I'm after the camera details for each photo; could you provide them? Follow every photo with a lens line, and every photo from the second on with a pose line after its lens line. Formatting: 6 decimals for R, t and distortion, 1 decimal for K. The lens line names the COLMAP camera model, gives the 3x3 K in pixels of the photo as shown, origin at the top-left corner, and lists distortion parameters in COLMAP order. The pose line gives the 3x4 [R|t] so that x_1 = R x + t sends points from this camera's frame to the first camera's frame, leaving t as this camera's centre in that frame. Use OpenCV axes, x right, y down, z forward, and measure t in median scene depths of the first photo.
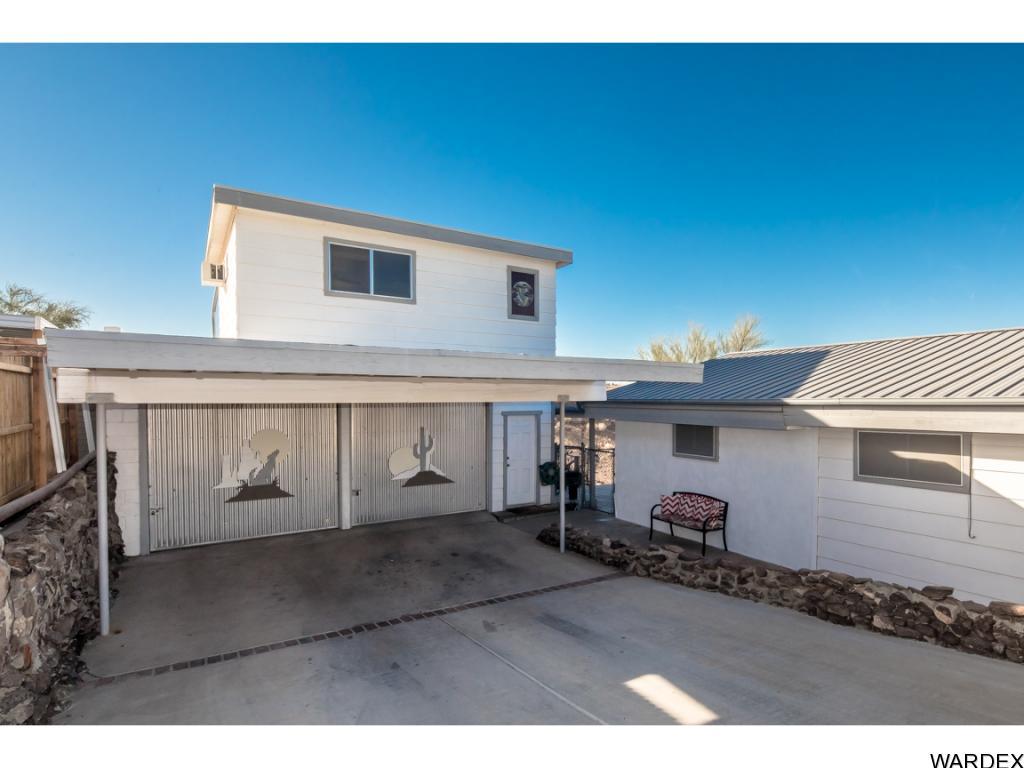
lens RADIAL K [[493.9, 0, 541.6], [0, 493.9, 438.3], [0, 0, 1]] dist [0.003558, -0.000946]
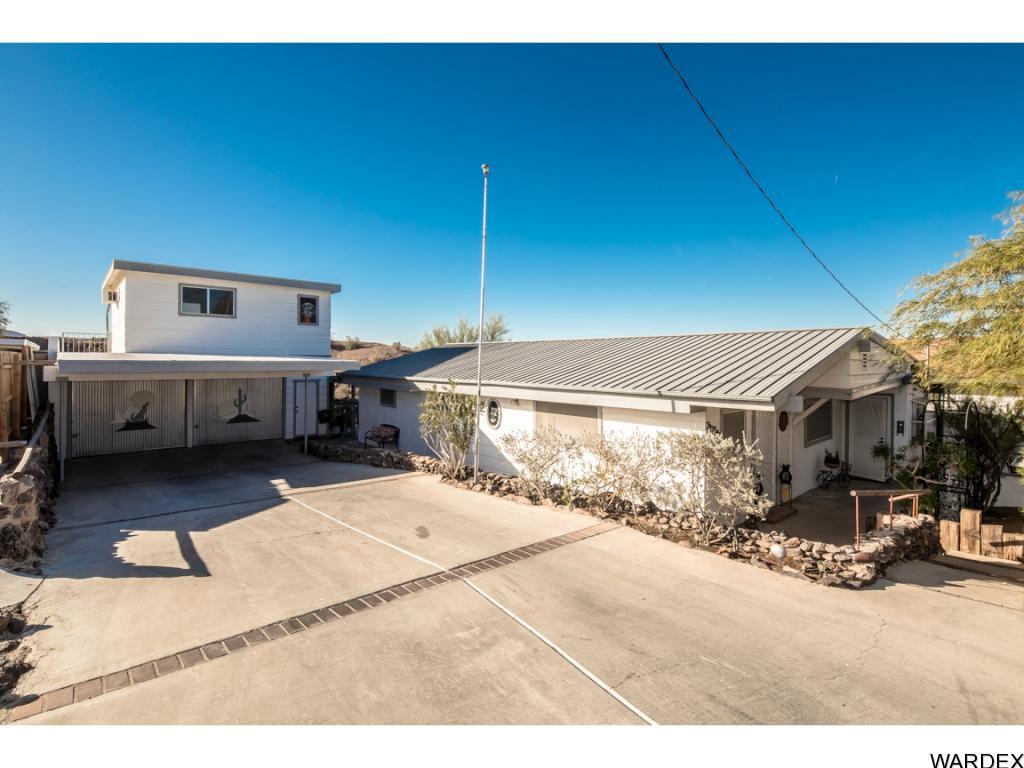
lens RADIAL K [[493.9, 0, 510.6], [0, 493.9, 379.4], [0, 0, 1]] dist [0.003558, -0.000946]
pose [[0.992695, 0.002665, 0.120618, 0.492012], [0.000531, 0.999650, -0.026459, -0.010397], [-0.120646, 0.026330, 0.992346, -0.835389]]
